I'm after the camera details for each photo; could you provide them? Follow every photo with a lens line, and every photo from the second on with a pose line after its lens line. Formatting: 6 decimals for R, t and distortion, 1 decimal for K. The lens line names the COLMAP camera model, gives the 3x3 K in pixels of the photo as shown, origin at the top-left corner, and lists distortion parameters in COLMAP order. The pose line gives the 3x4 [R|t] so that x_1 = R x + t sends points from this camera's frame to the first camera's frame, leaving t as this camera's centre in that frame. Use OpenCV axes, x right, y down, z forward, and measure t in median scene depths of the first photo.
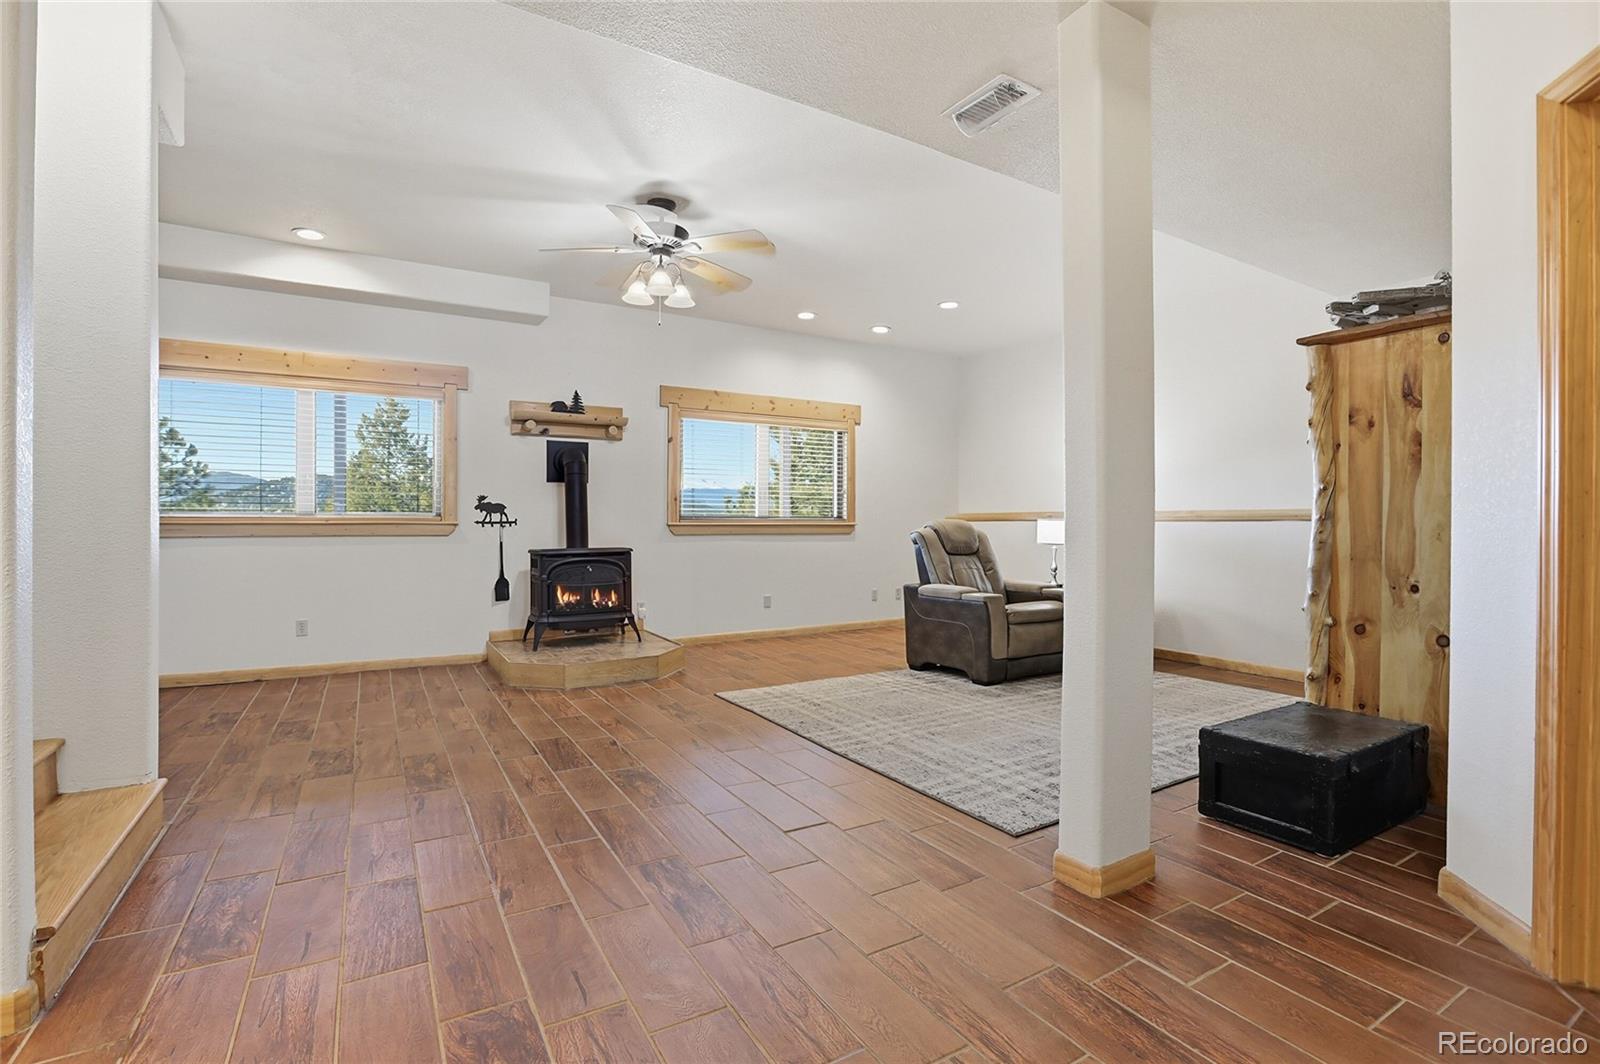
lens RADIAL K [[741.7, 0, 805.0], [0, 741.7, 524.4], [0, 0, 1]] dist [-0.040176, 0.001618]
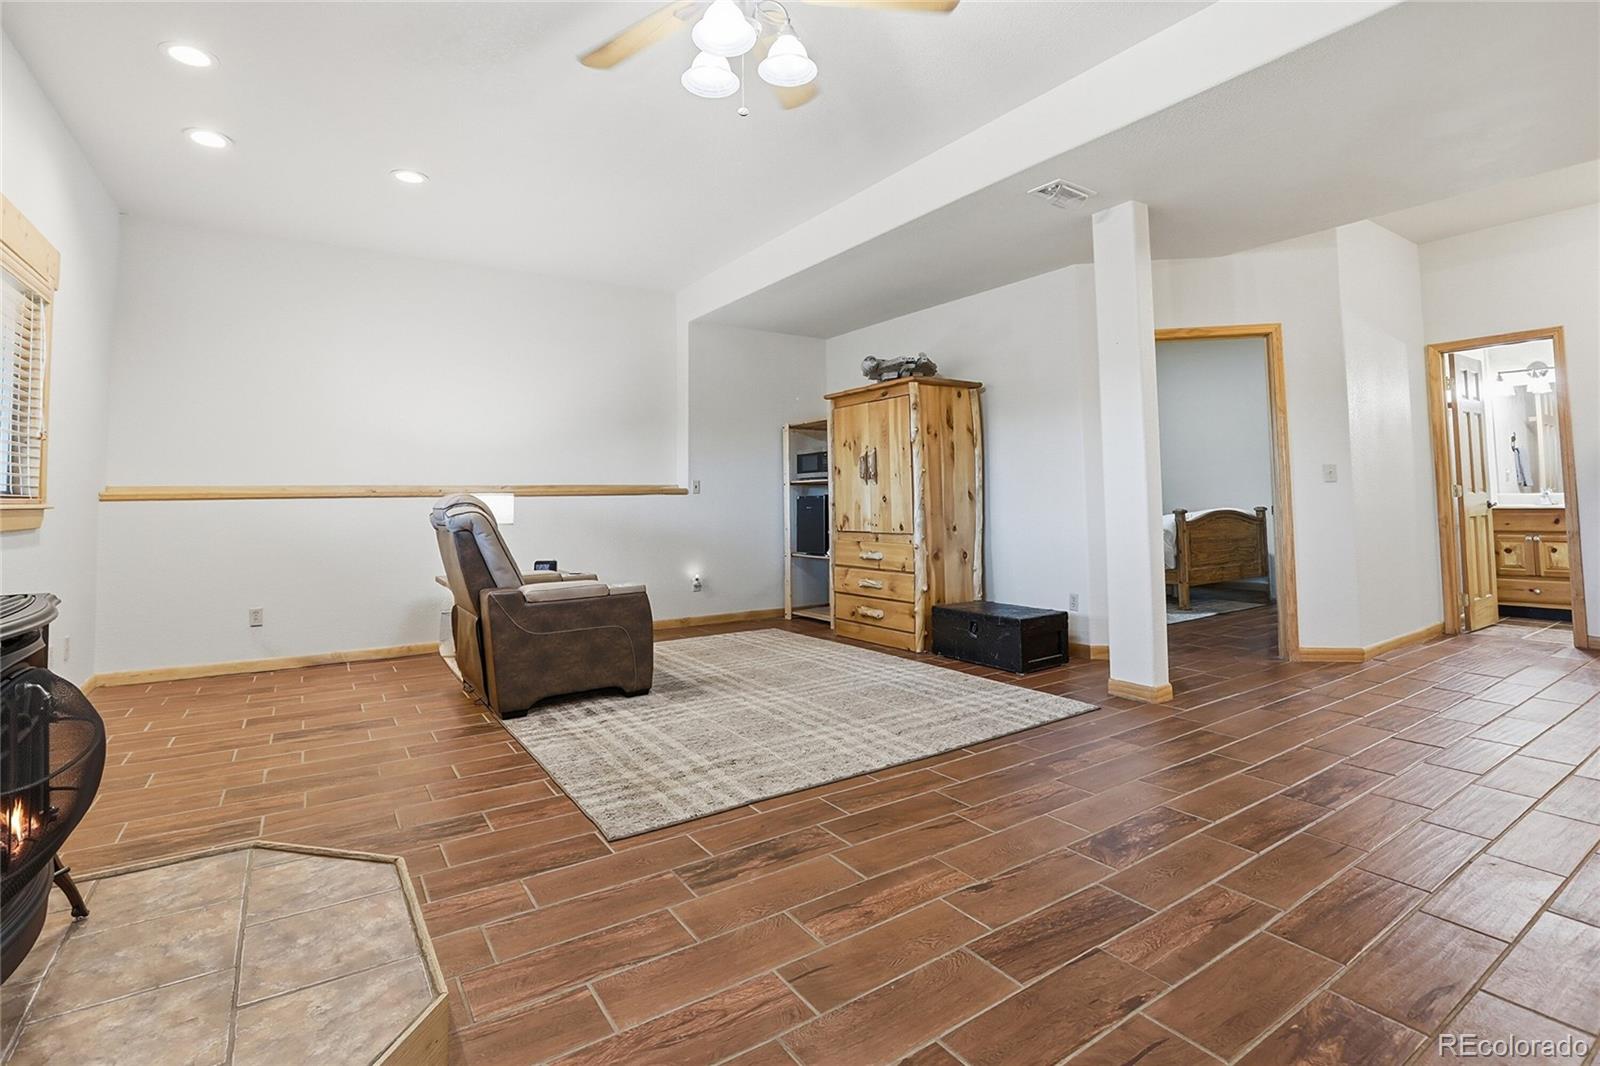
lens RADIAL K [[741.7, 0, 817.6], [0, 741.7, 496.3], [0, 0, 1]] dist [-0.040176, 0.001618]
pose [[-0.044454, 0.003603, 0.999005, -0.944947], [0.019326, 0.999809, -0.002746, 0.006695], [-0.998825, 0.019185, -0.044515, 1.349515]]
